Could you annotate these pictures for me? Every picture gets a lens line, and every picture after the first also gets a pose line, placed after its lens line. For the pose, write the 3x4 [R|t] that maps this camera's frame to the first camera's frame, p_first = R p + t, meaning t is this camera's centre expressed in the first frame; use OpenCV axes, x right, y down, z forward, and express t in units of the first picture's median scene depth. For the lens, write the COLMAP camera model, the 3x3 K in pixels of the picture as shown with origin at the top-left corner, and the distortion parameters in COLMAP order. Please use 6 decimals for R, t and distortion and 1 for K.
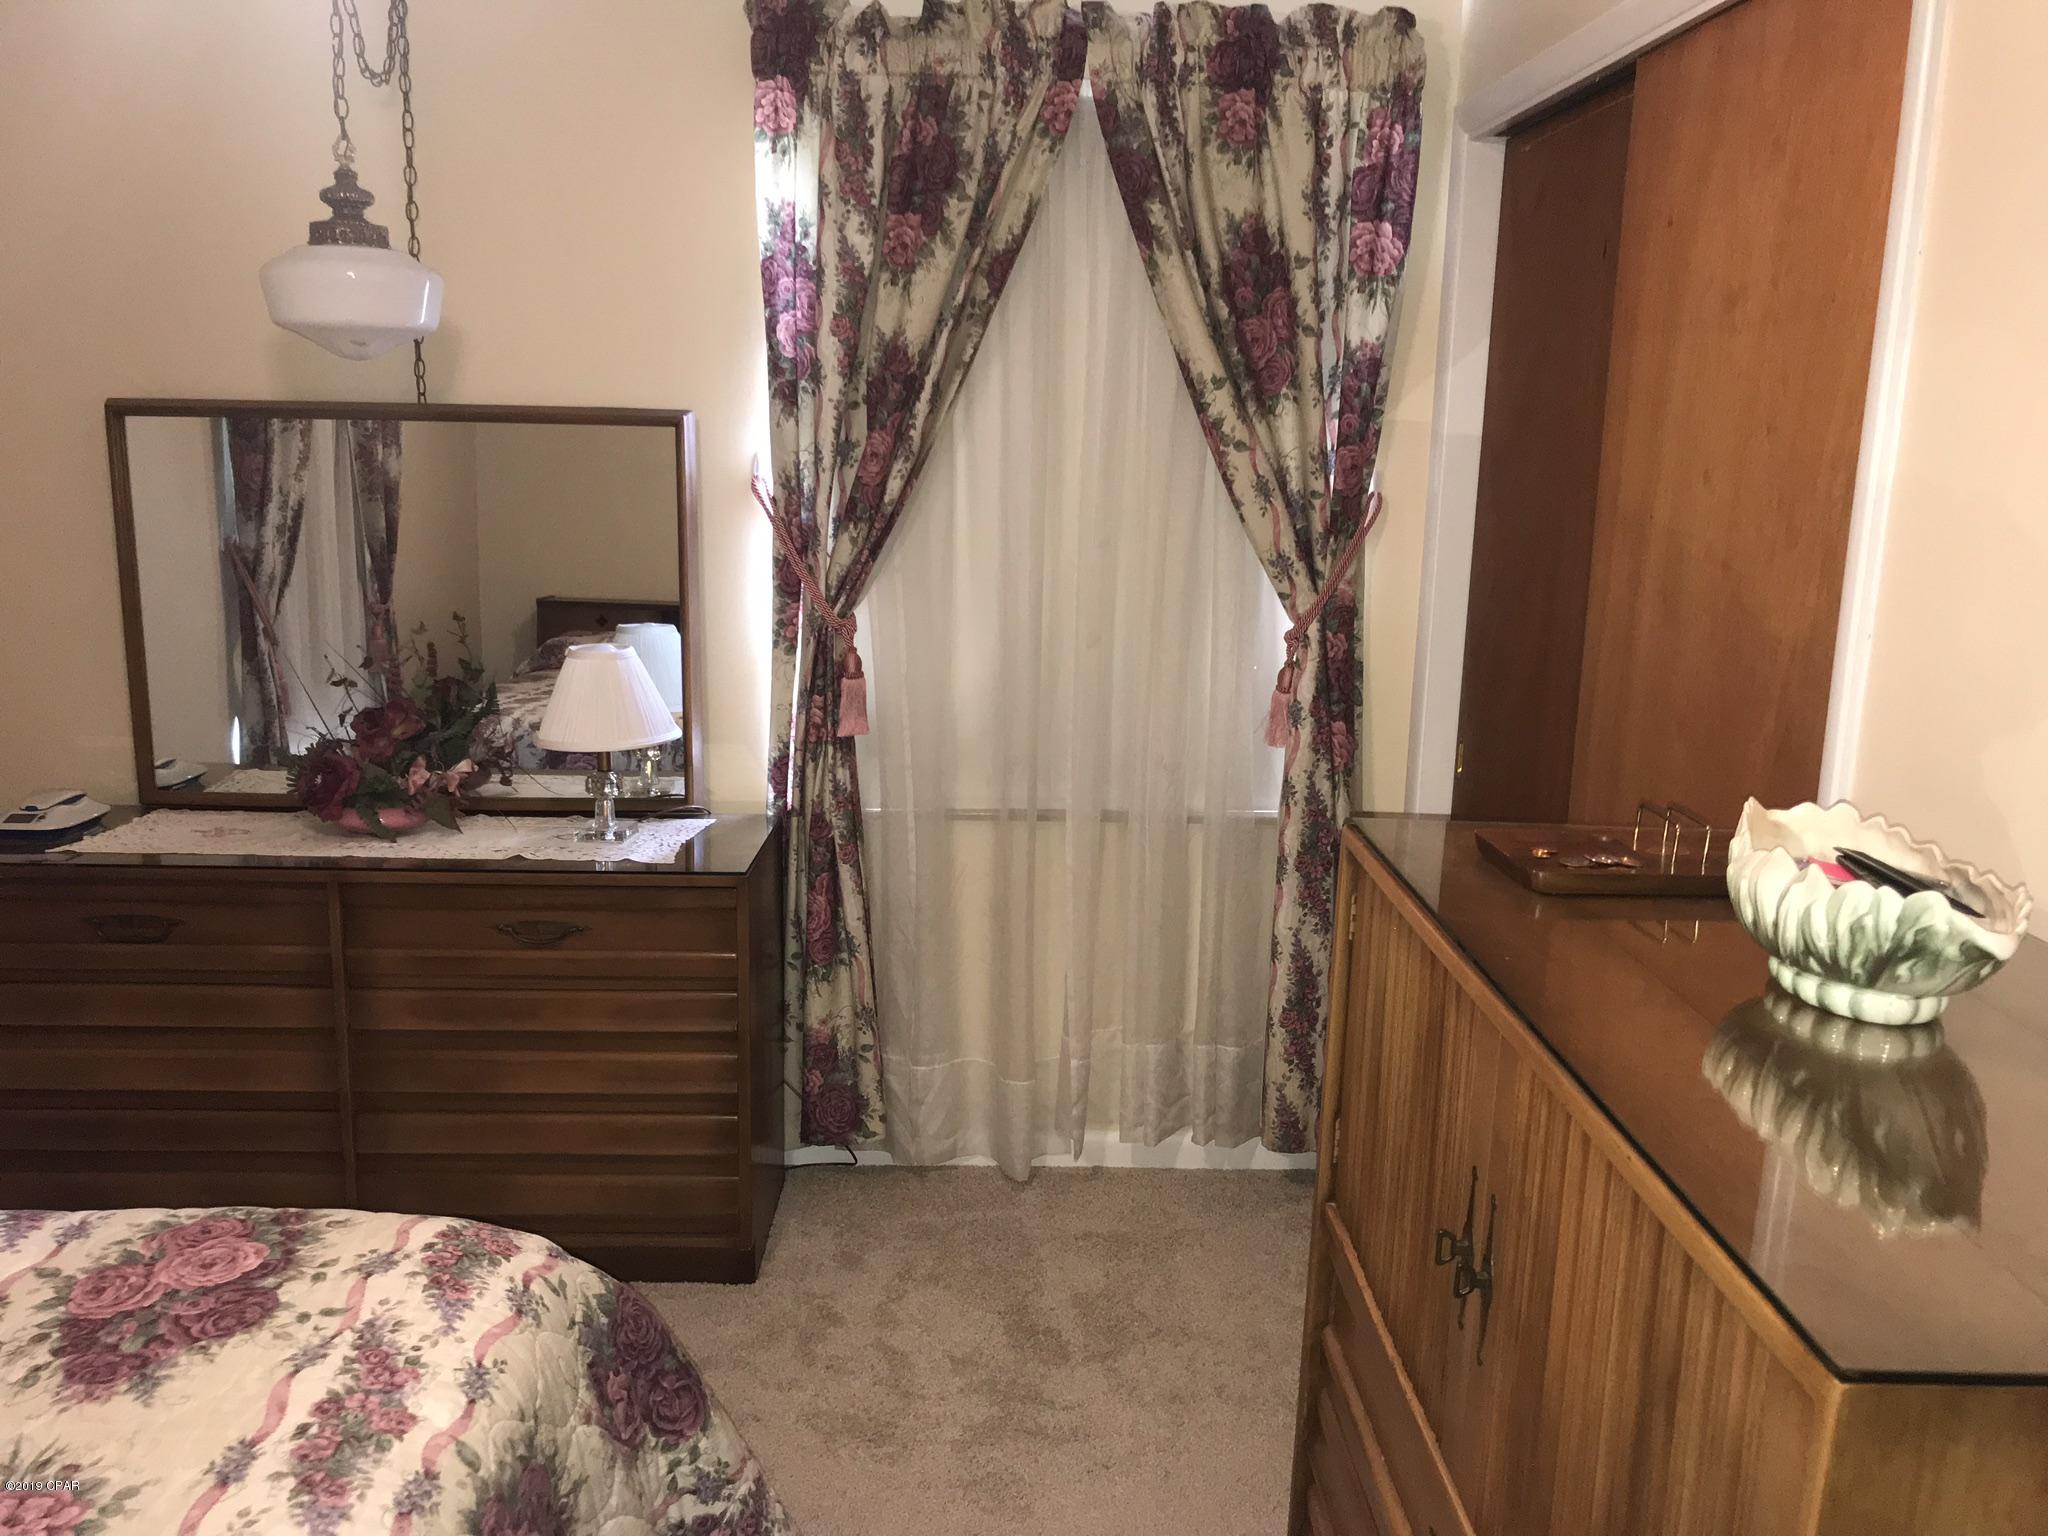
lens RADIAL K [[1686.5, 0, 1026.0], [0, 1686.5, 763.5], [0, 0, 1]] dist [-0.006172, 0.030547]
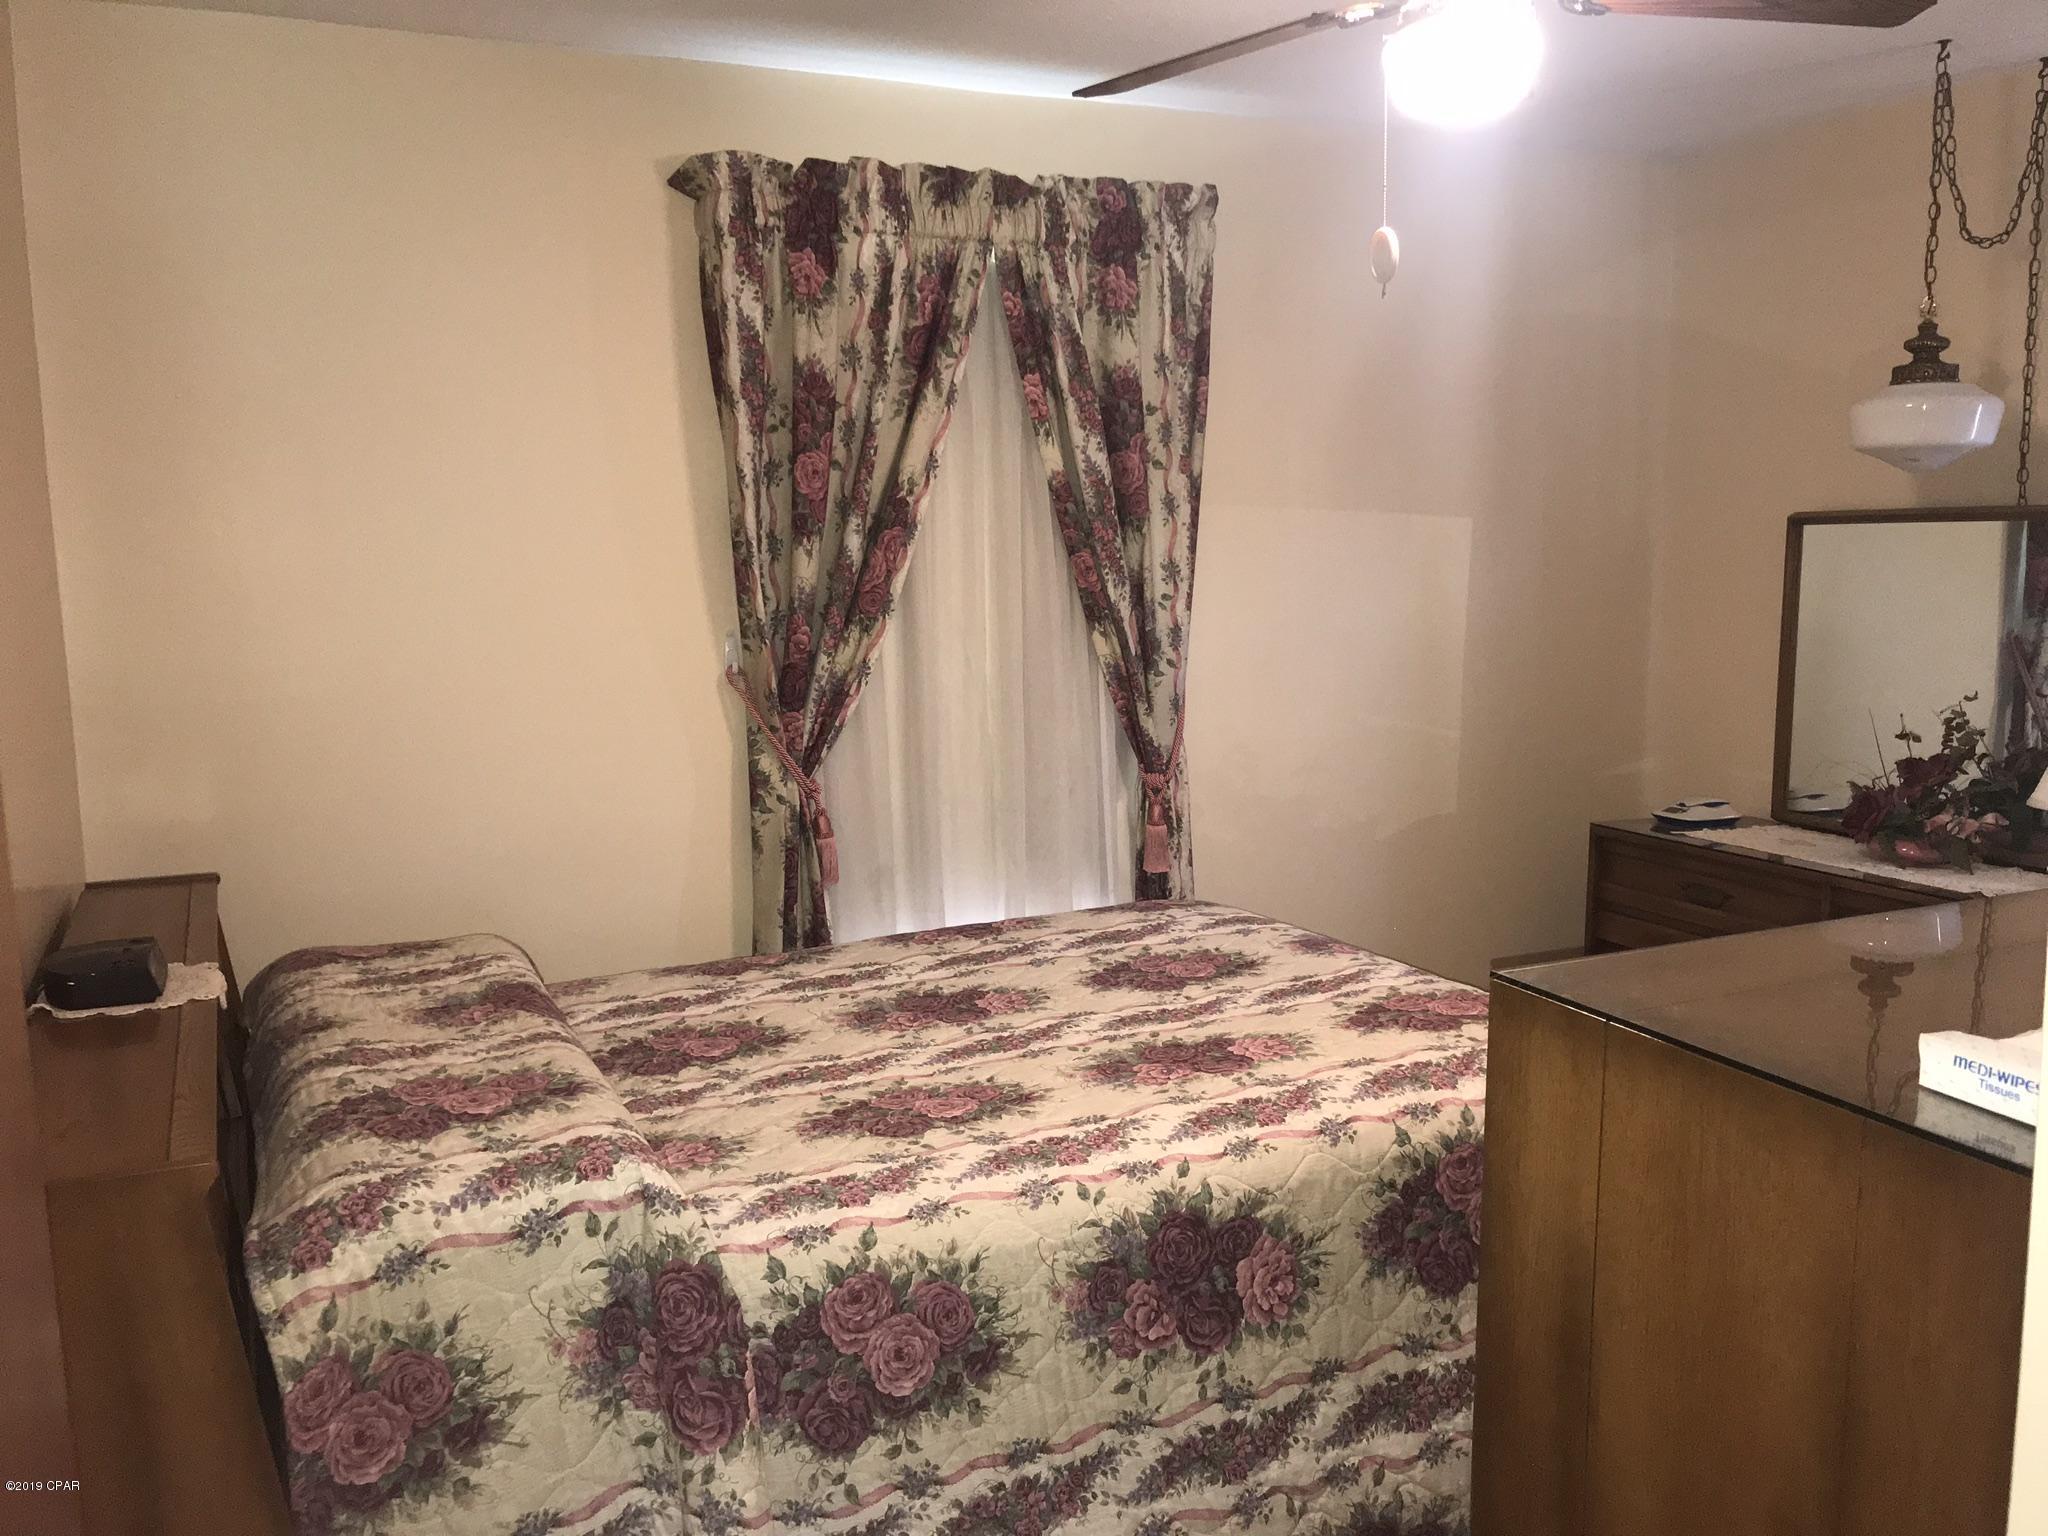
lens RADIAL K [[1686.5, 0, 1021.4], [0, 1686.5, 771.1], [0, 0, 1]] dist [-0.006172, 0.030547]
pose [[0.398217, 0.101463, -0.911663, 0.499361], [-0.163965, 0.985731, 0.038086, 0.038003], [0.902518, 0.134314, 0.409171, -0.074394]]
